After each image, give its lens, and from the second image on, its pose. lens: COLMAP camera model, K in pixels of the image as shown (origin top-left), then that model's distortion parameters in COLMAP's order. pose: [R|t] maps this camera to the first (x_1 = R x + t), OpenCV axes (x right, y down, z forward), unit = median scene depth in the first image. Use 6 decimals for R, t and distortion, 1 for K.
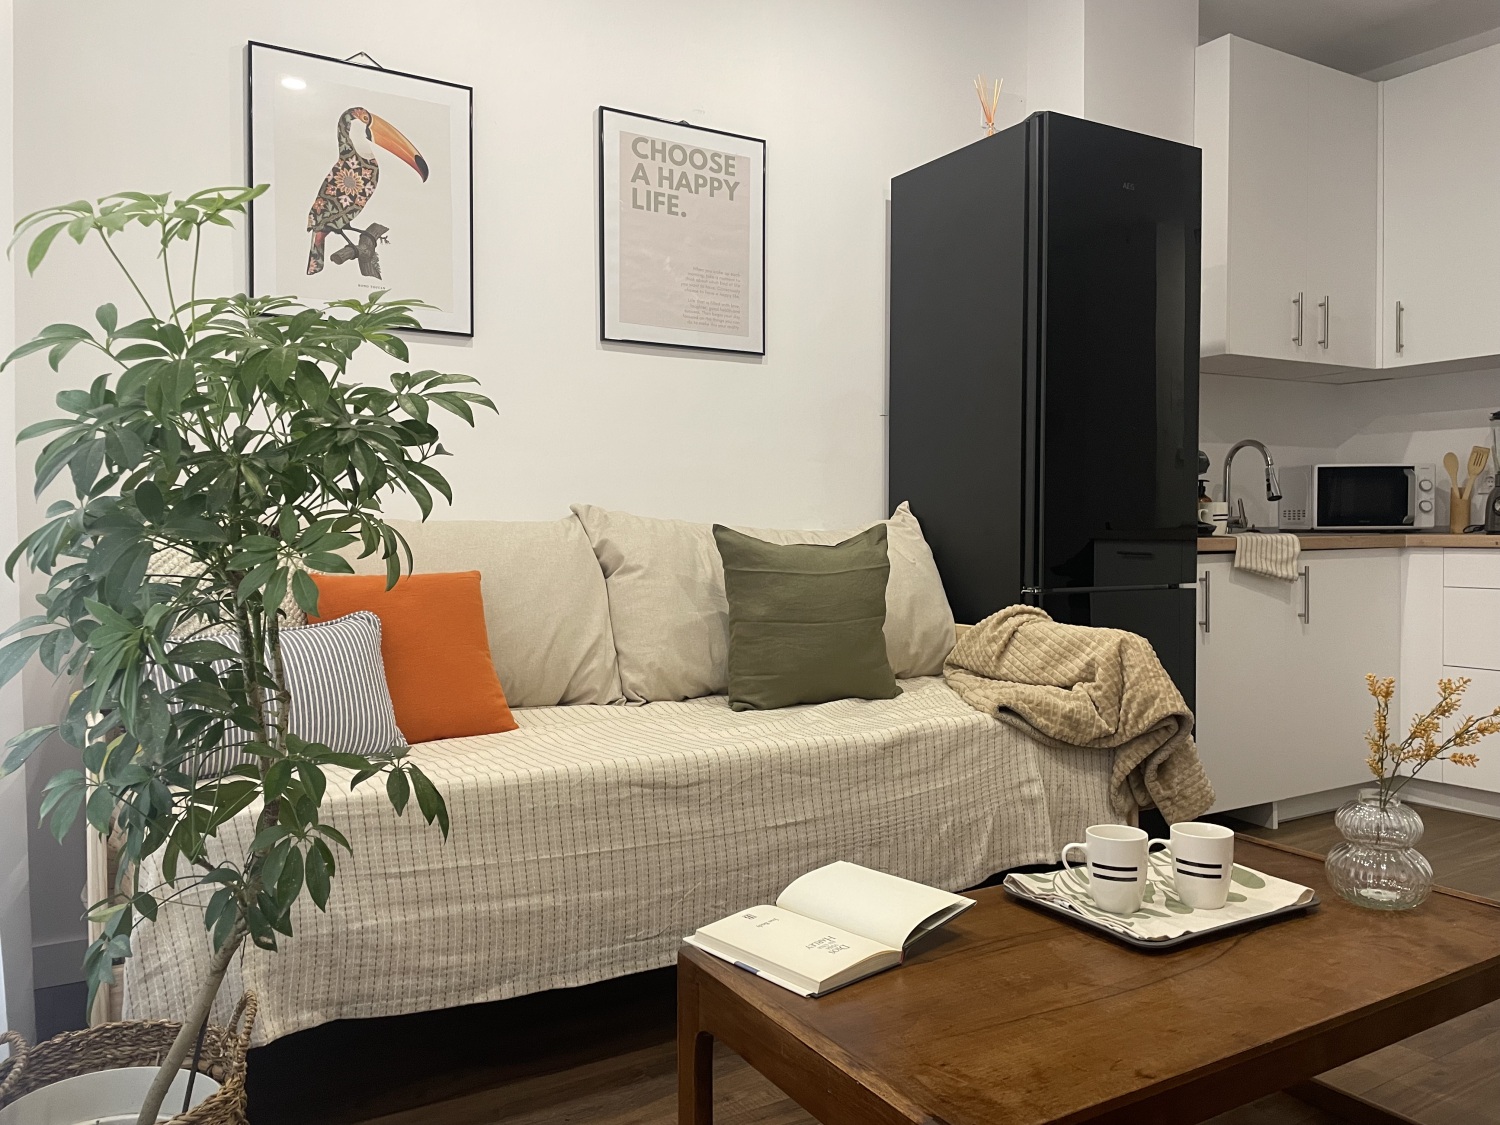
lens RADIAL K [[1106.2, 0, 750.0], [0, 1106.2, 562.5], [0, 0, 1]] dist [0.090798, -0.118137]
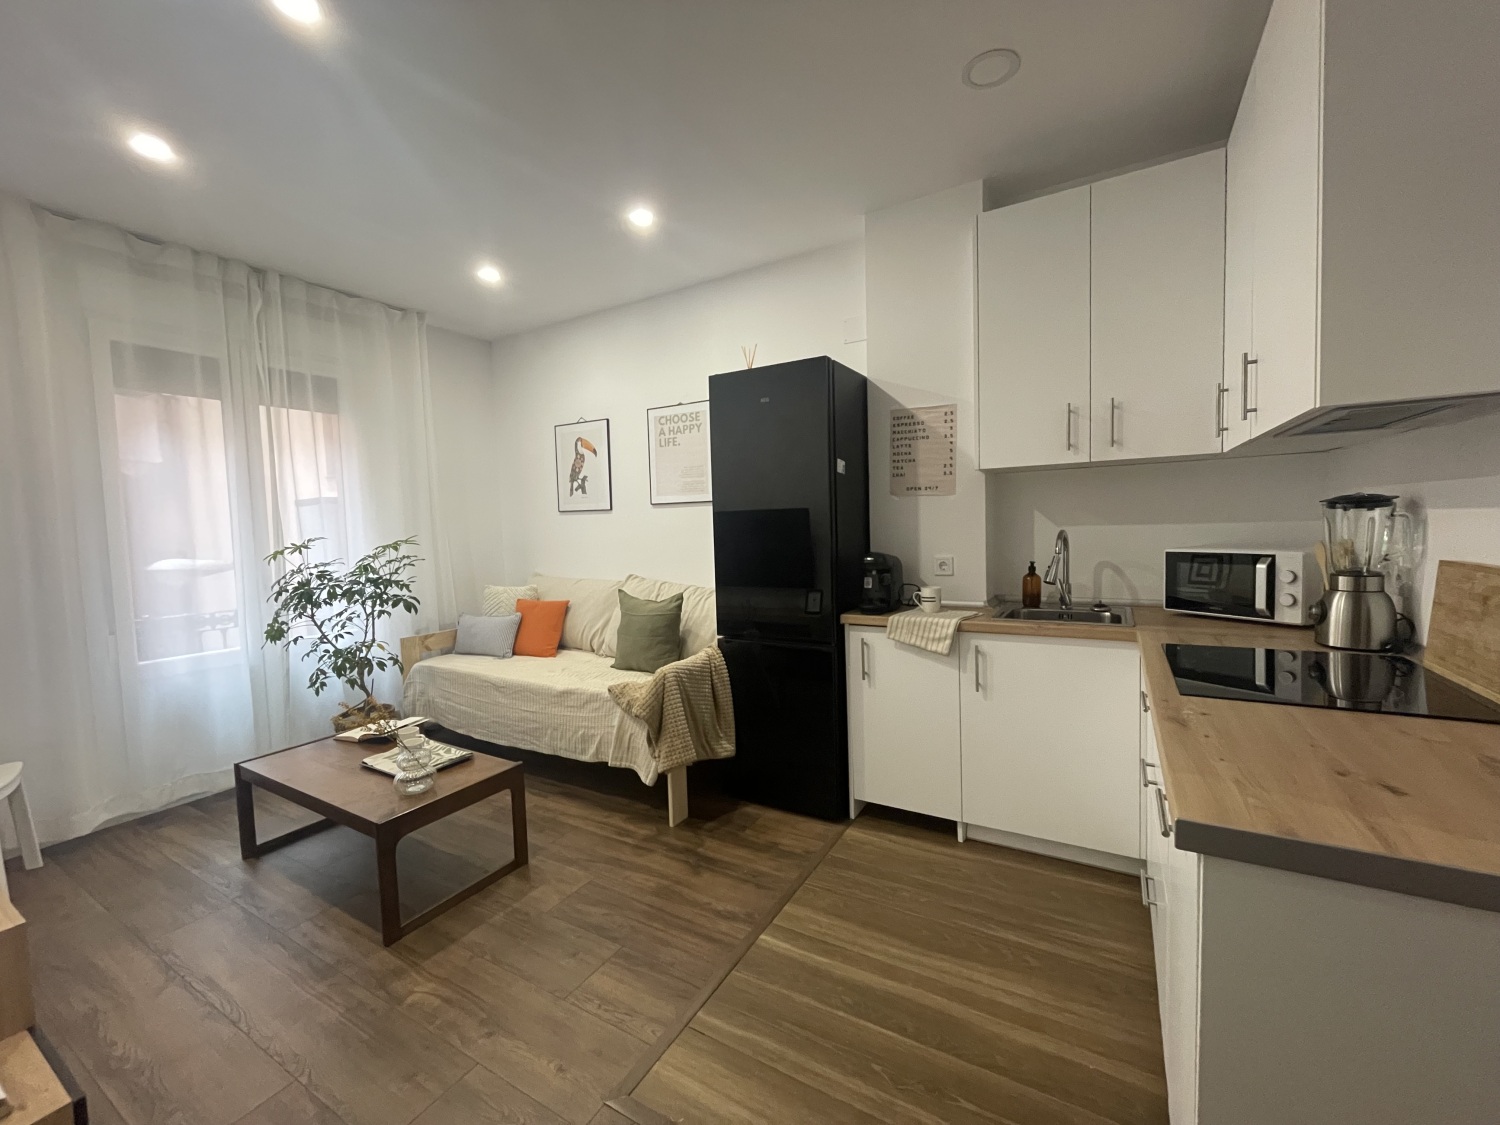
lens RADIAL K [[606.6, 0, 750.0], [0, 606.6, 562.5], [0, 0, 1]] dist [-0.001349, -0.000047]
pose [[0.490817, 0.042764, -0.870213, 1.229608], [-0.002982, 0.998871, 0.047405, -0.153438], [0.871258, -0.020672, 0.490390, 0.598232]]
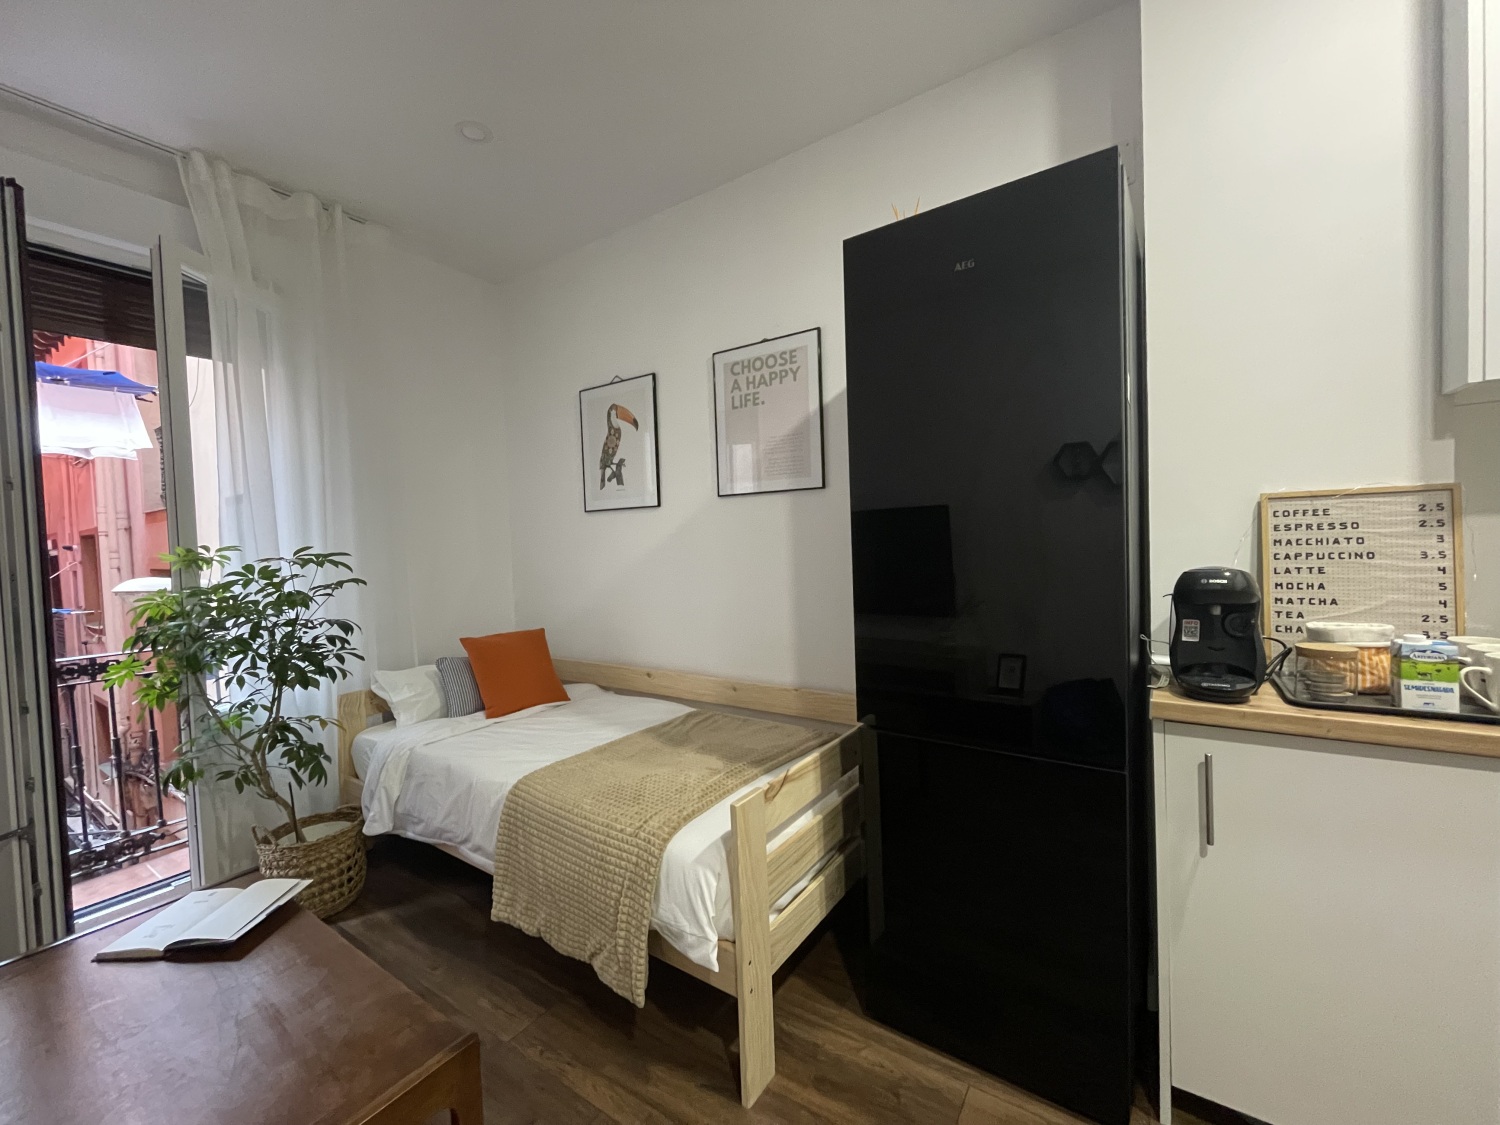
lens RADIAL K [[606.6, 0, 750.0], [0, 606.6, 562.5], [0, 0, 1]] dist [-0.001349, -0.000047]
pose [[0.433552, 0.018867, -0.900931, 0.741451], [0.002385, 0.999753, 0.022084, -0.139010], [0.901125, -0.011724, 0.433400, 0.731117]]
